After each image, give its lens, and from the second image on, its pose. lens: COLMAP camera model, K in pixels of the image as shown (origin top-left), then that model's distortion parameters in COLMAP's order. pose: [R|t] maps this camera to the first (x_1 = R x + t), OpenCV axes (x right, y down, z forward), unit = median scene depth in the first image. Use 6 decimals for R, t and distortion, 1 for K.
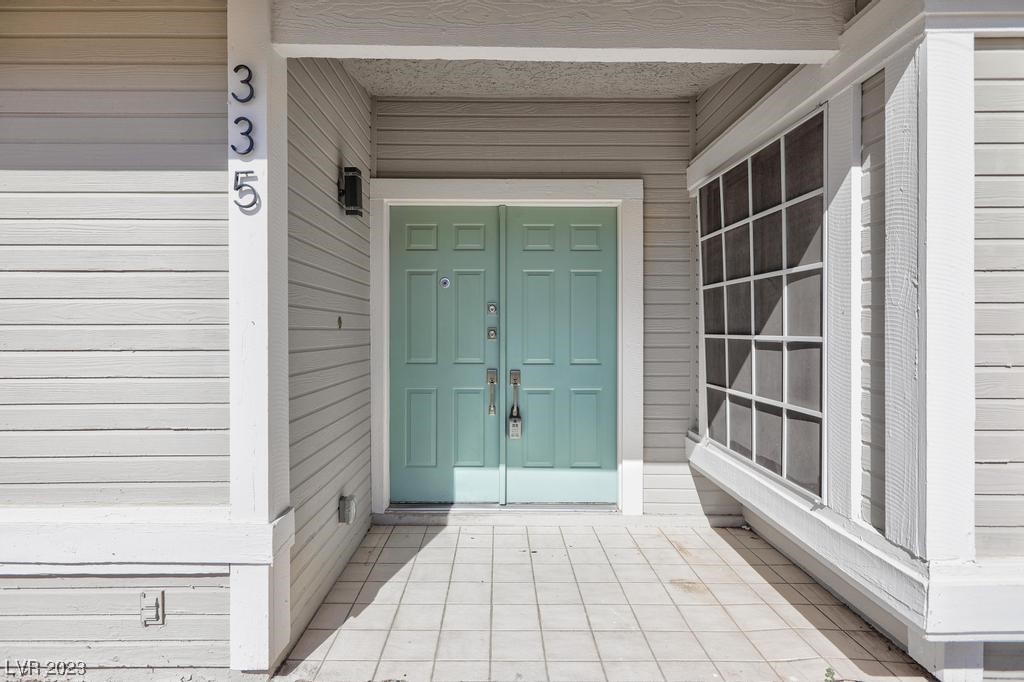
lens RADIAL K [[556.2, 0, 506.7], [0, 556.2, 331.9], [0, 0, 1]] dist [0.001467, 0.000212]
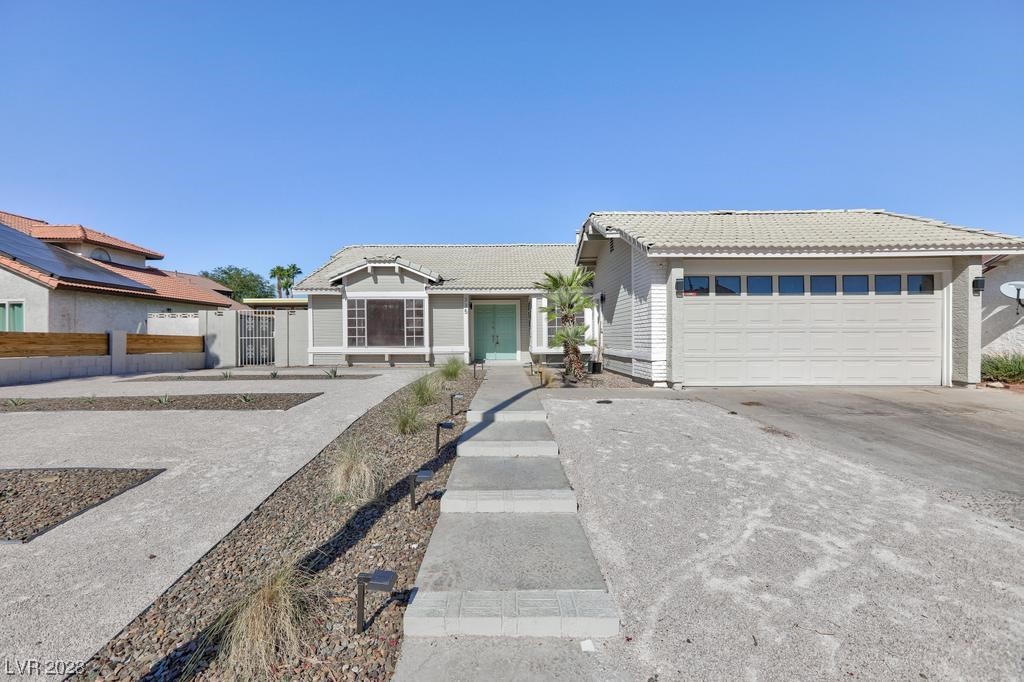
lens RADIAL K [[463.1, 0, 510.9], [0, 463.1, 337.9], [0, 0, 1]] dist [0.011628, -0.000589]
pose [[0.999958, -0.008294, -0.003985, 0.277501], [0.008290, 0.999965, -0.001098, 0.181207], [0.003994, 0.001065, 0.999991, -5.977459]]
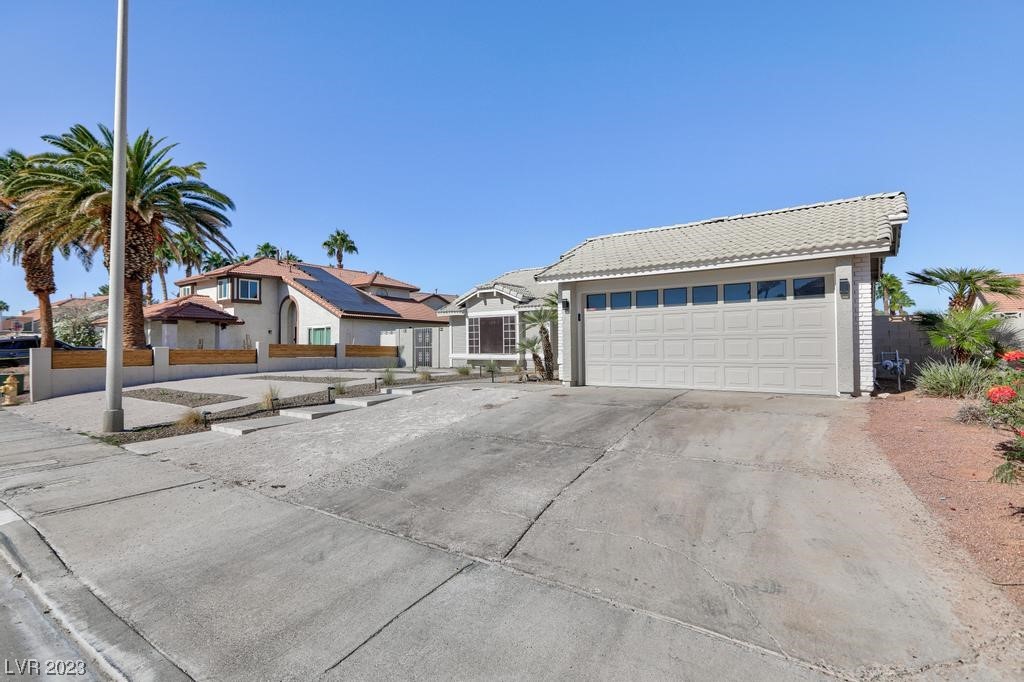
lens RADIAL K [[513.7, 0, 511.4], [0, 513.7, 340.8], [0, 0, 1]] dist [0.001394, 0.000193]
pose [[0.809165, -0.018999, -0.587274, 4.361129], [0.007962, 0.999740, -0.021372, 0.249758], [0.587528, 0.012618, 0.809106, -6.807165]]
